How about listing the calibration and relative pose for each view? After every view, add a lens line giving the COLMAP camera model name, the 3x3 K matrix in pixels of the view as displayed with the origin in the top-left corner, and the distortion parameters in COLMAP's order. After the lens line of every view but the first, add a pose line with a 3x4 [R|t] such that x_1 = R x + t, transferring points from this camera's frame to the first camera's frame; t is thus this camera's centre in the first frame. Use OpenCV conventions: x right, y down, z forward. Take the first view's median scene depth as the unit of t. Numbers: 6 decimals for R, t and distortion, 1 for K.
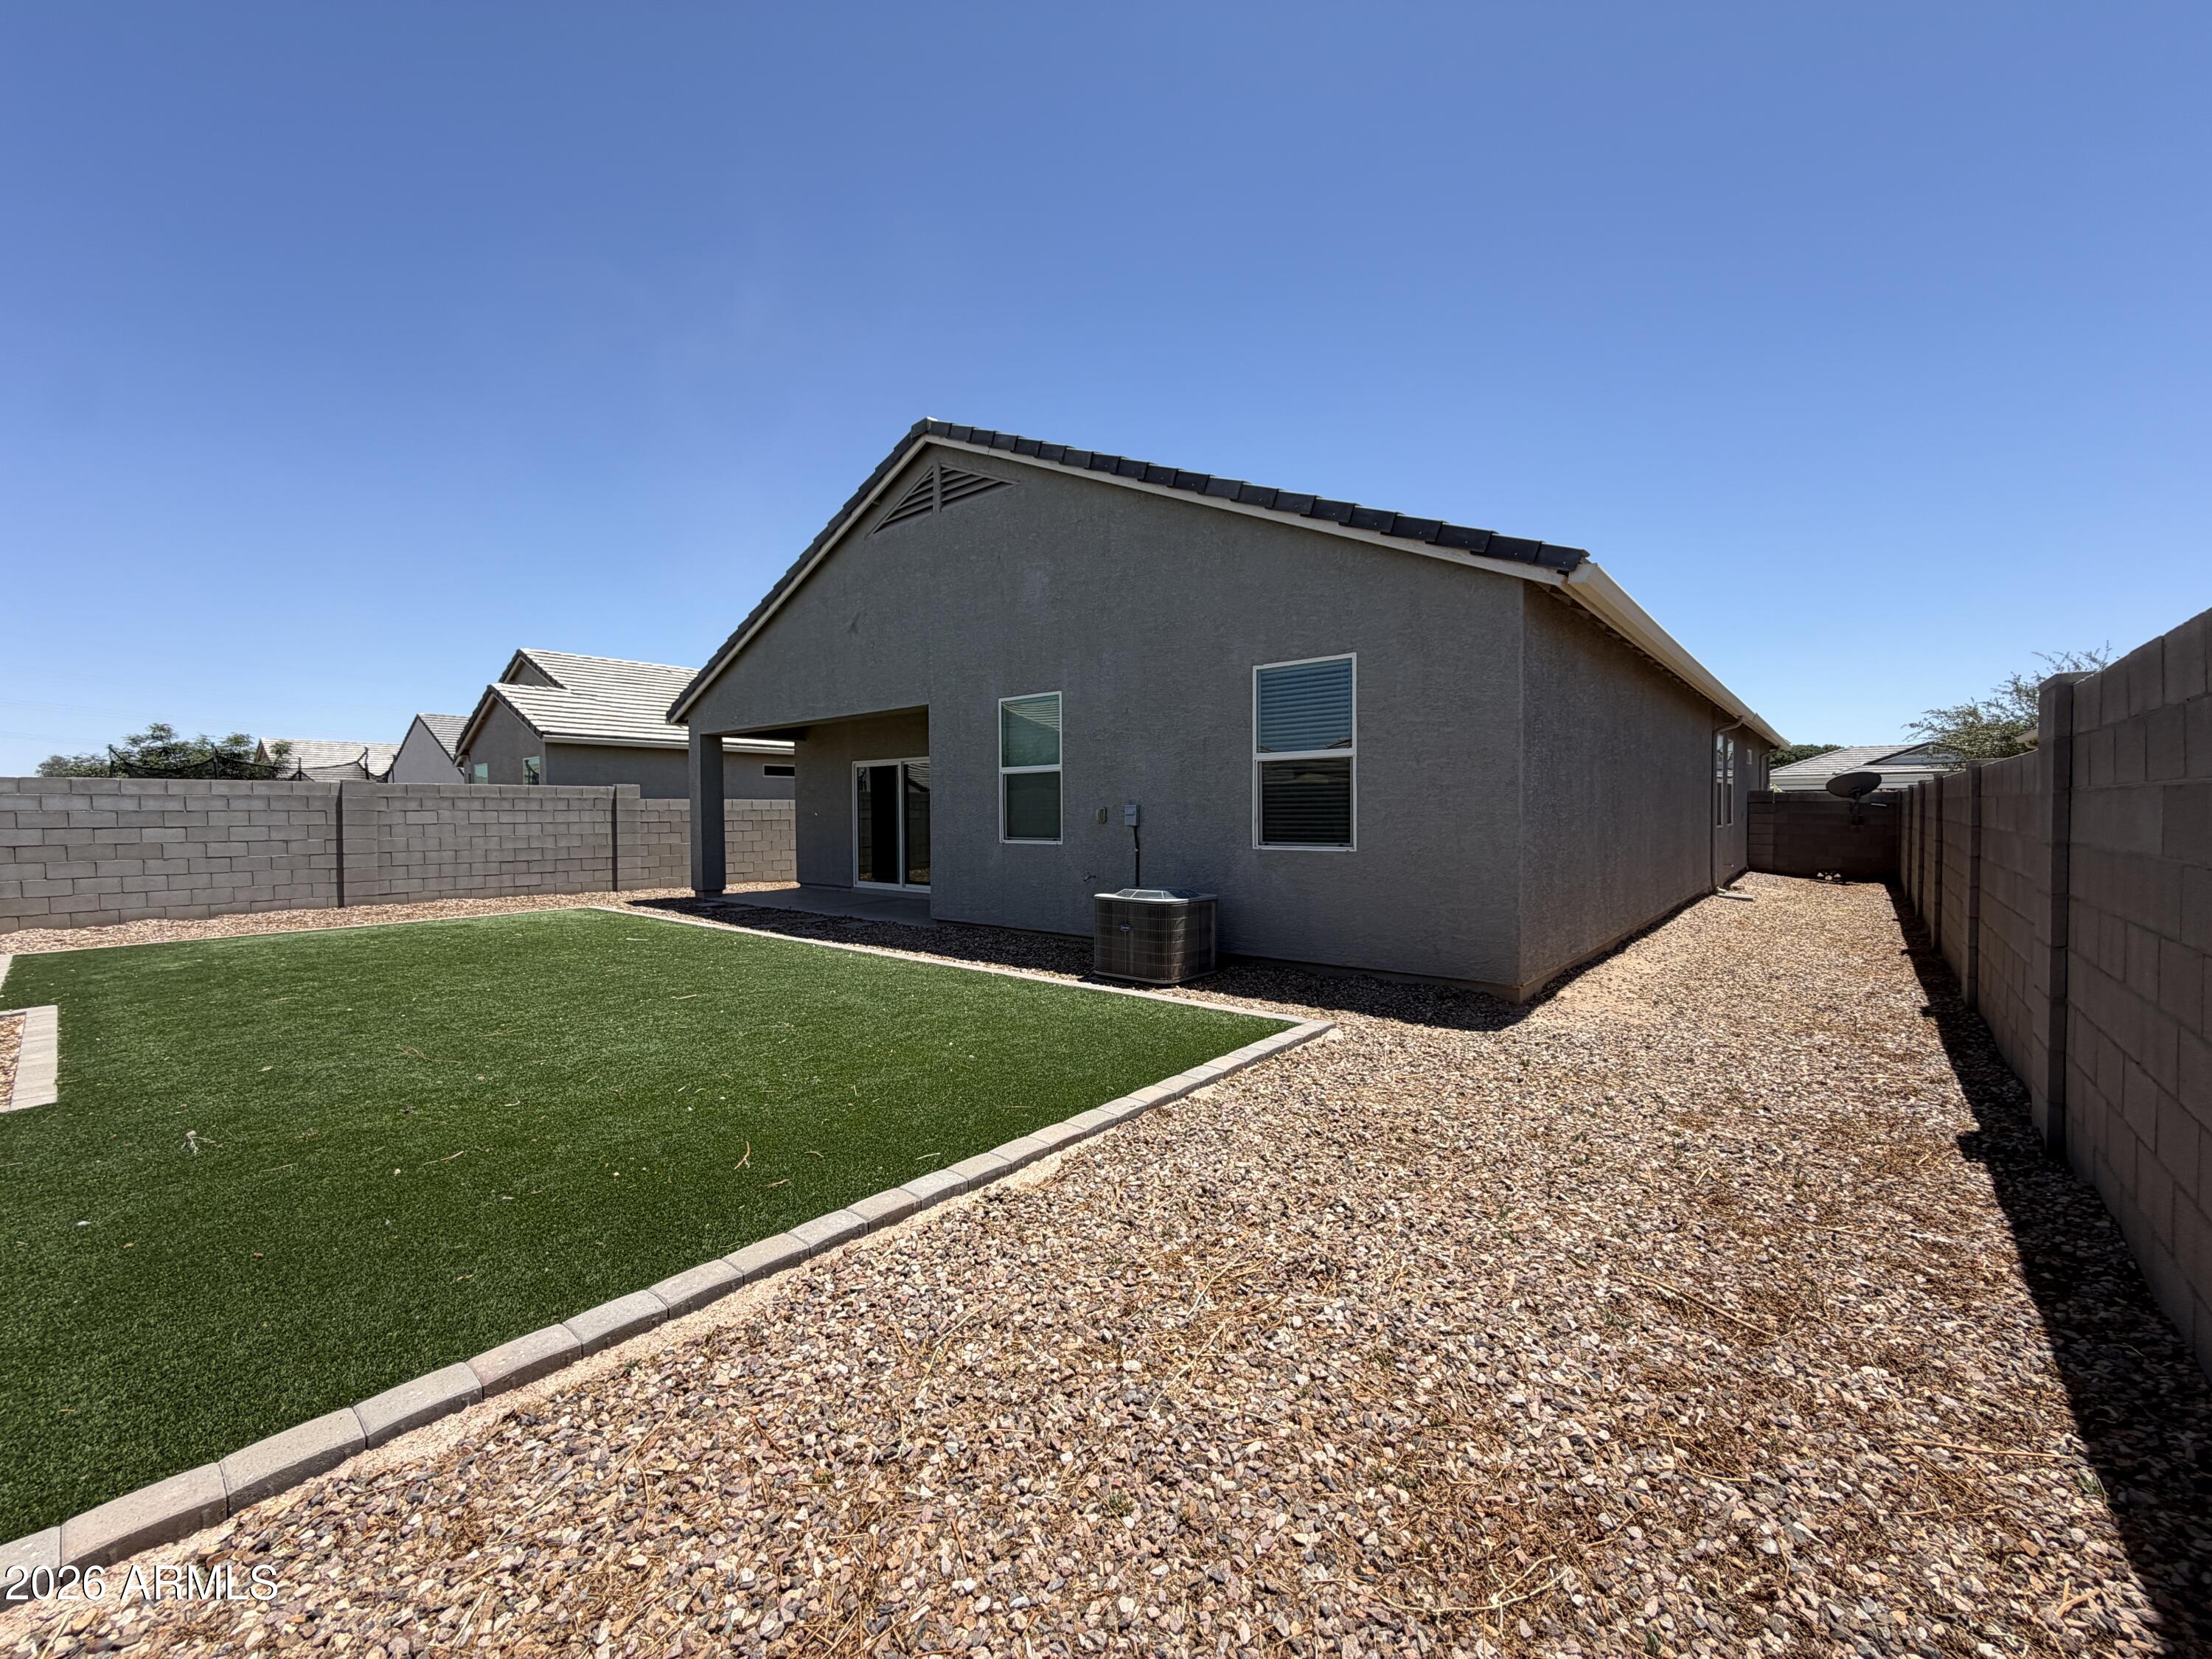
lens RADIAL K [[883.2, 0, 1101.8], [0, 883.2, 829.7], [0, 0, 1]] dist [-0.002225, 0.000429]
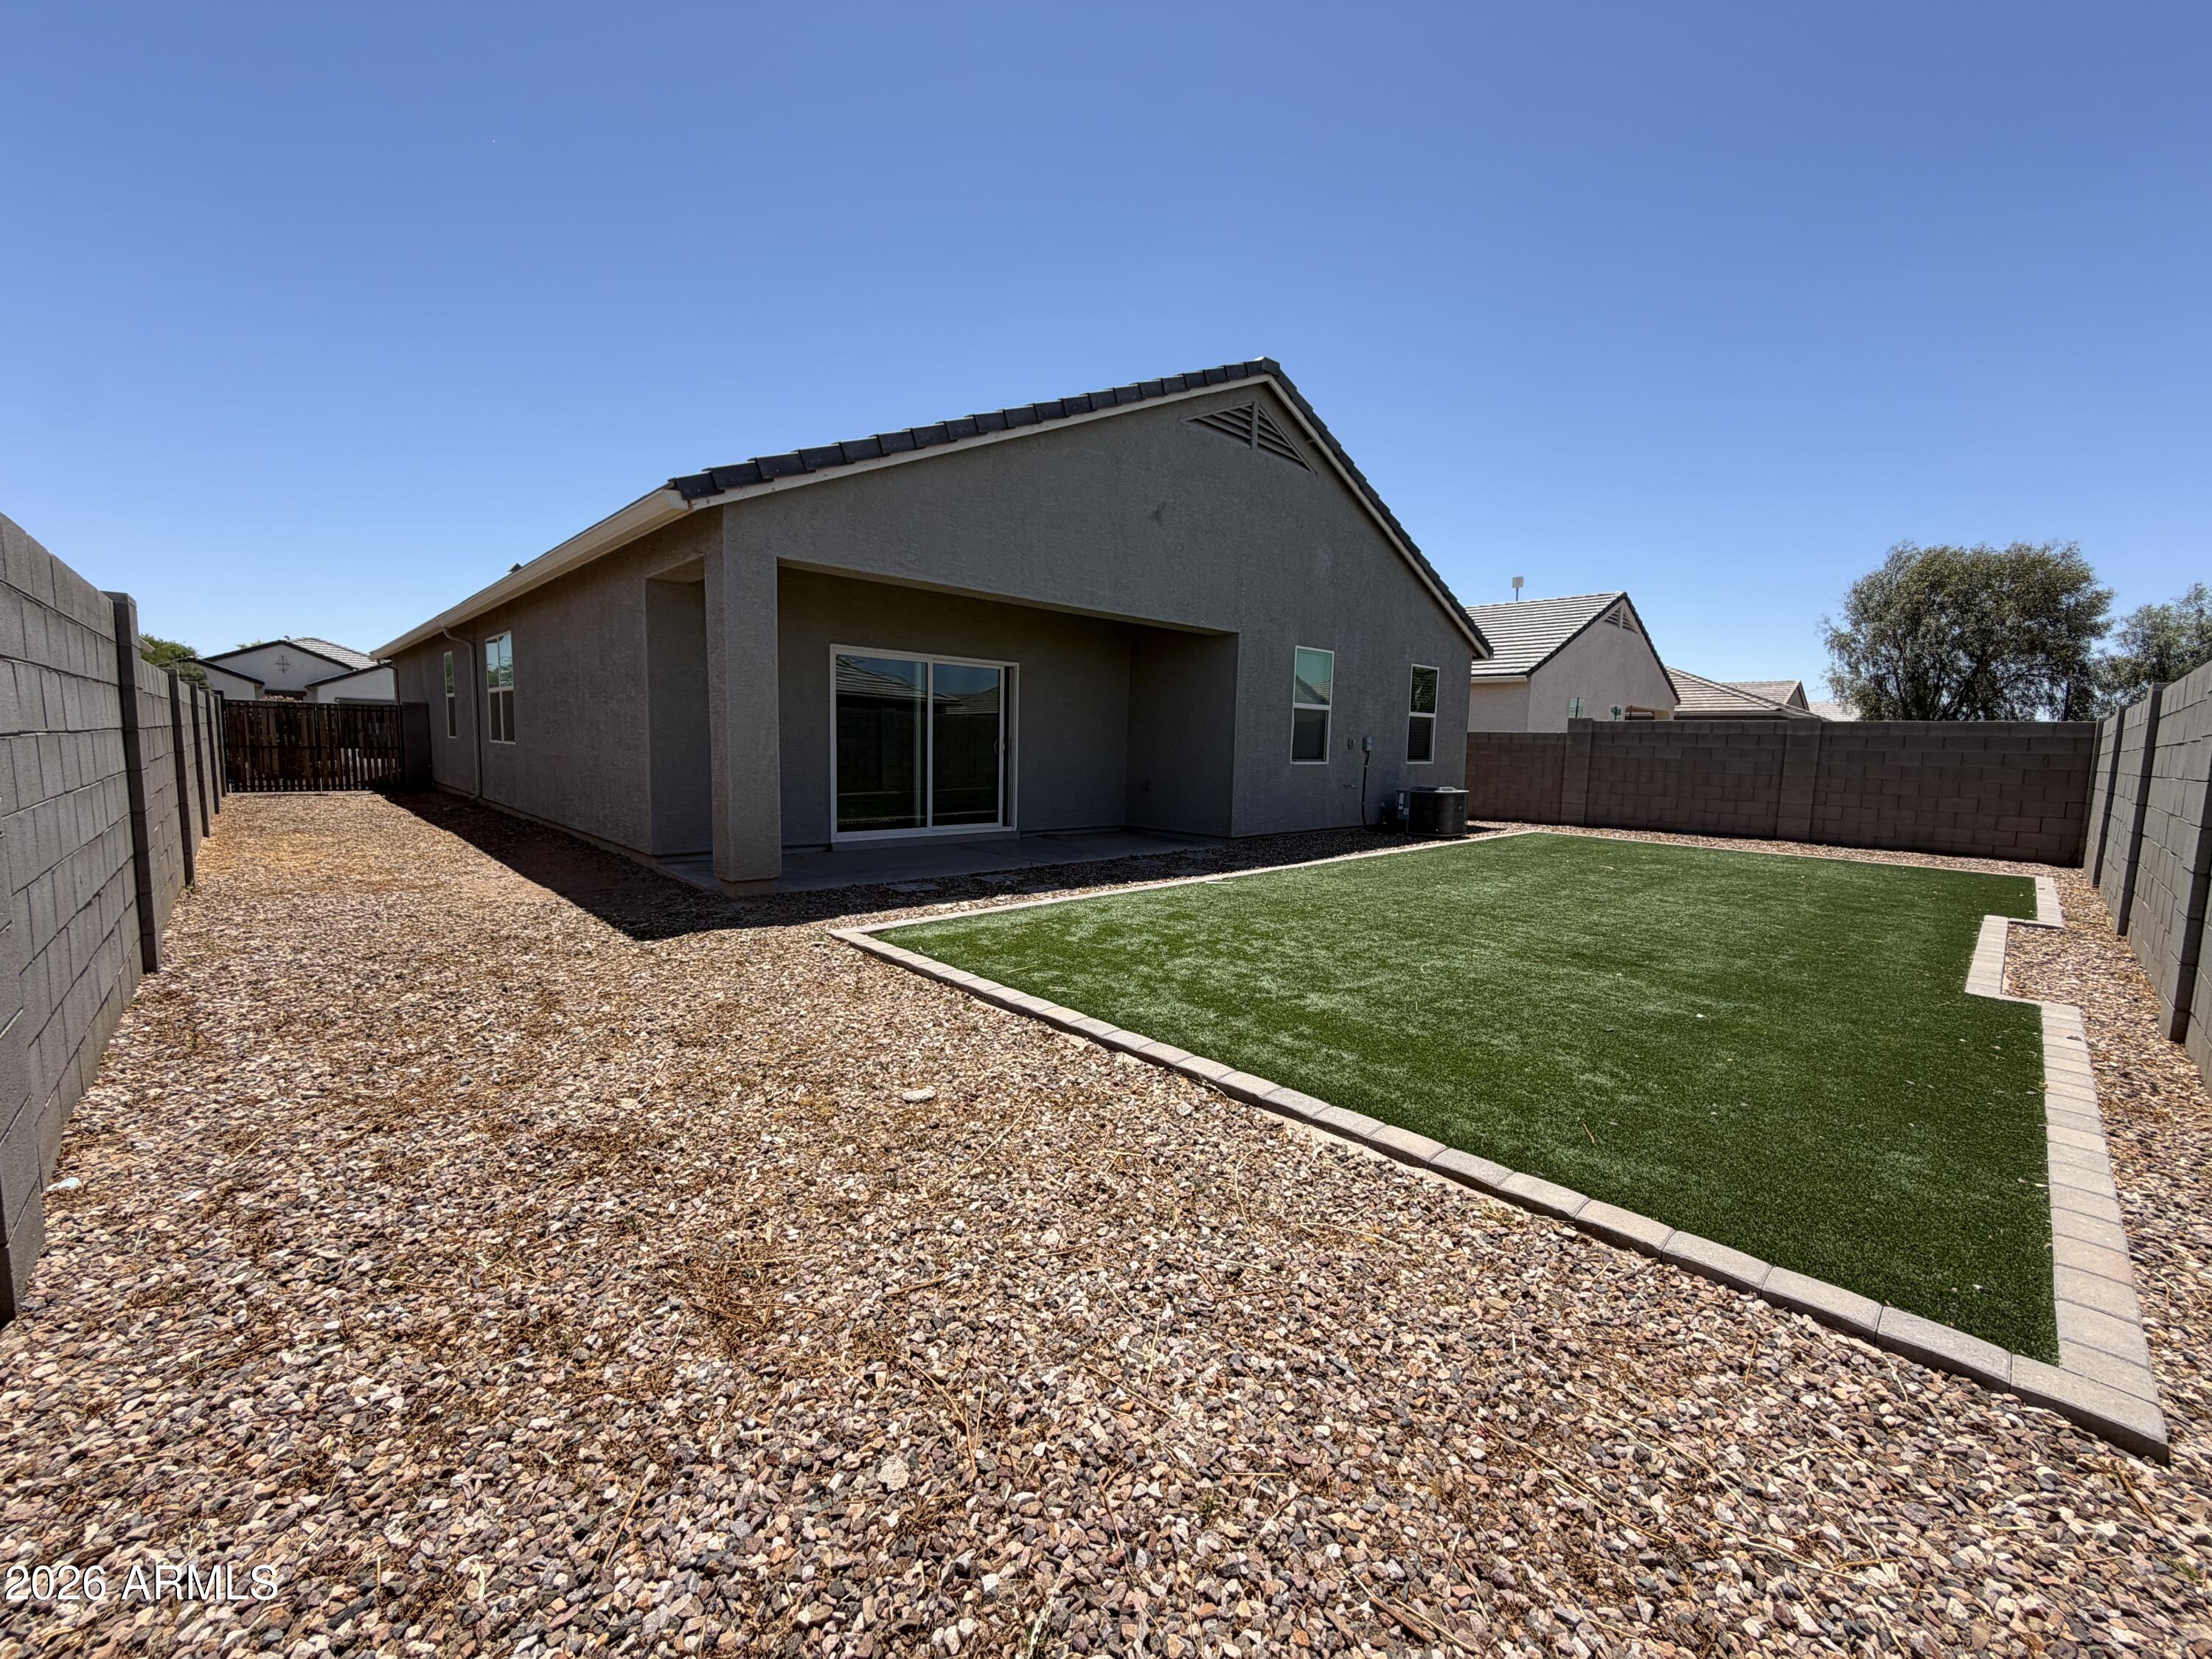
lens RADIAL K [[883.2, 0, 1101.8], [0, 883.2, 829.7], [0, 0, 1]] dist [-0.002225, 0.000429]
pose [[0.106589, -0.091912, 0.990046, -1.319365], [-0.005506, 0.995649, 0.093025, -0.007288], [-0.994288, -0.015367, 0.105619, 1.092246]]
